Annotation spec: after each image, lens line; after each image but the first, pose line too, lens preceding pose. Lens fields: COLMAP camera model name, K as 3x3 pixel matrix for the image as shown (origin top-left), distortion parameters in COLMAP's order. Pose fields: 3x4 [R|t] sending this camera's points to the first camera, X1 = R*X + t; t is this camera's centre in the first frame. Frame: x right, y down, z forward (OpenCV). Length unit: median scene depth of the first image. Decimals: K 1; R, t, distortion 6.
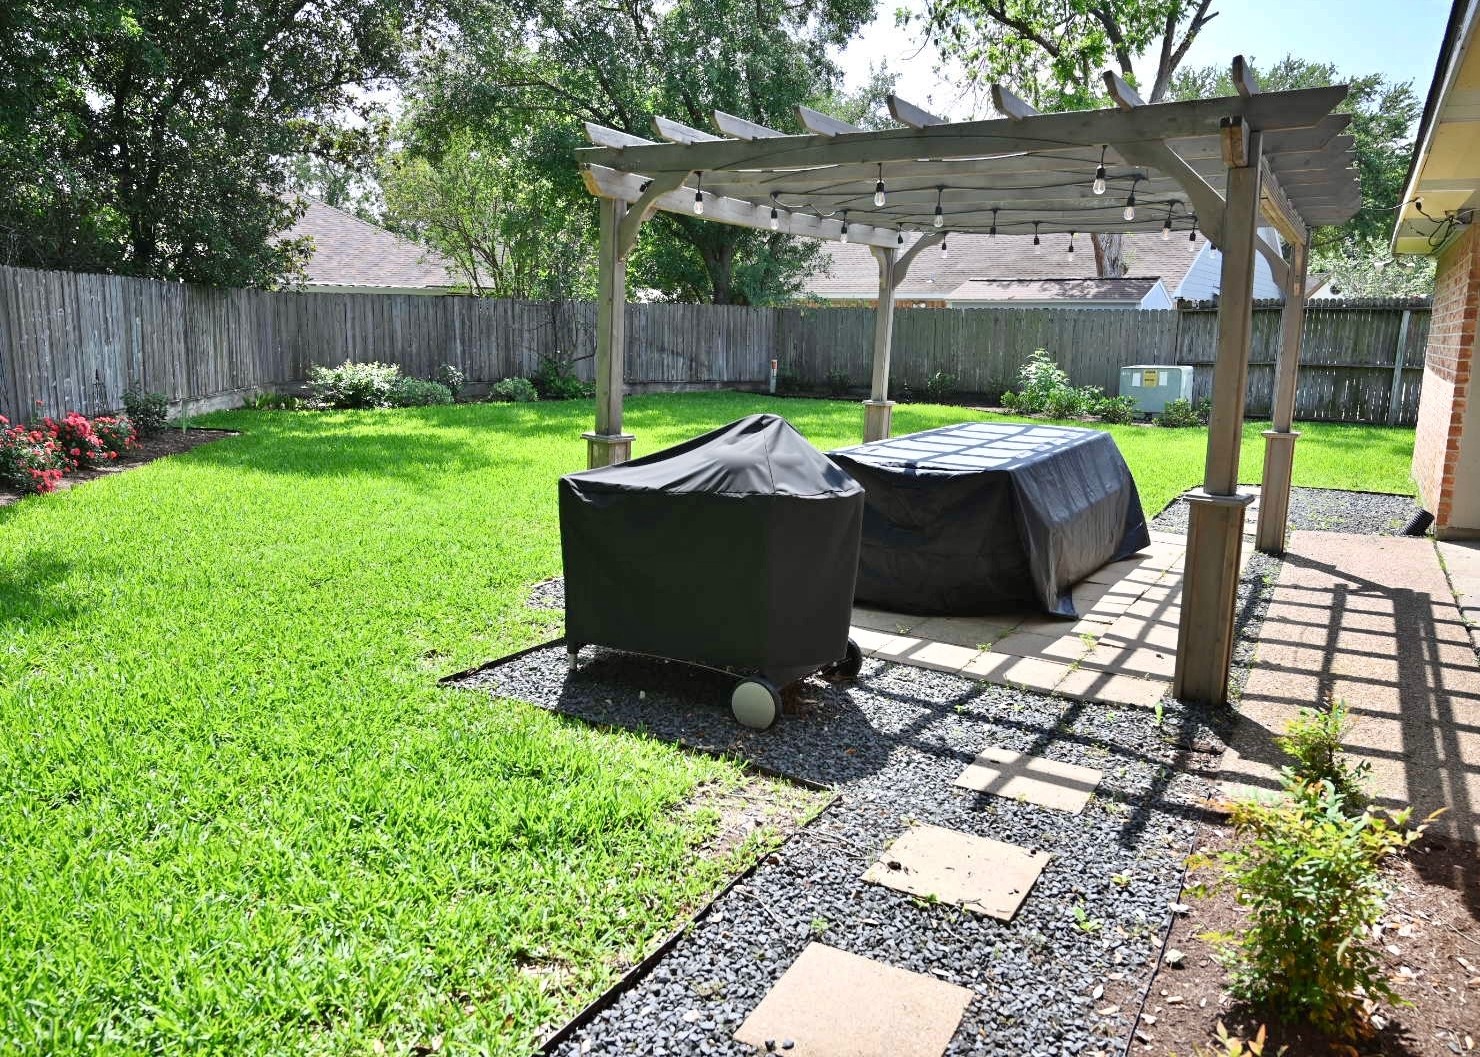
lens RADIAL K [[1050.6, 0, 739.2], [0, 1050.6, 522.3], [0, 0, 1]] dist [-0.013615, 0.007810]
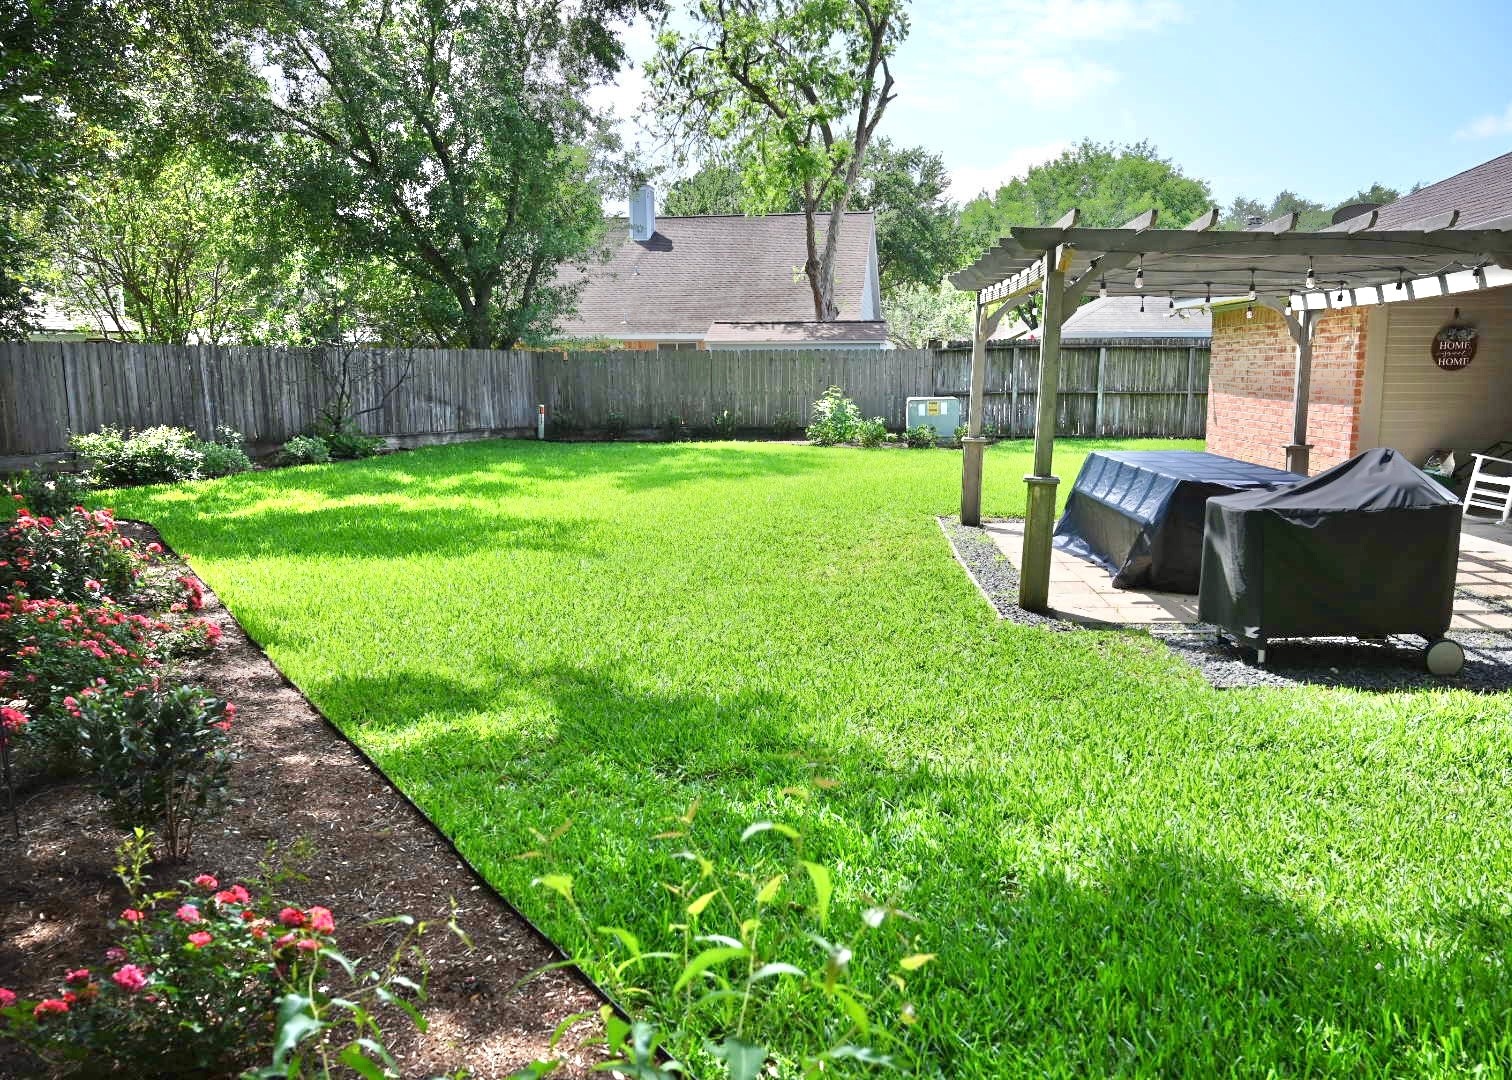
lens RADIAL K [[1073.3, 0, 753.4], [0, 1073.3, 544.4], [0, 0, 1]] dist [-0.013615, 0.007810]
pose [[0.881705, -0.097723, 0.461569, -0.298315], [0.104741, 0.994444, 0.010463, -0.017523], [-0.460028, 0.039120, 0.887042, 0.035001]]
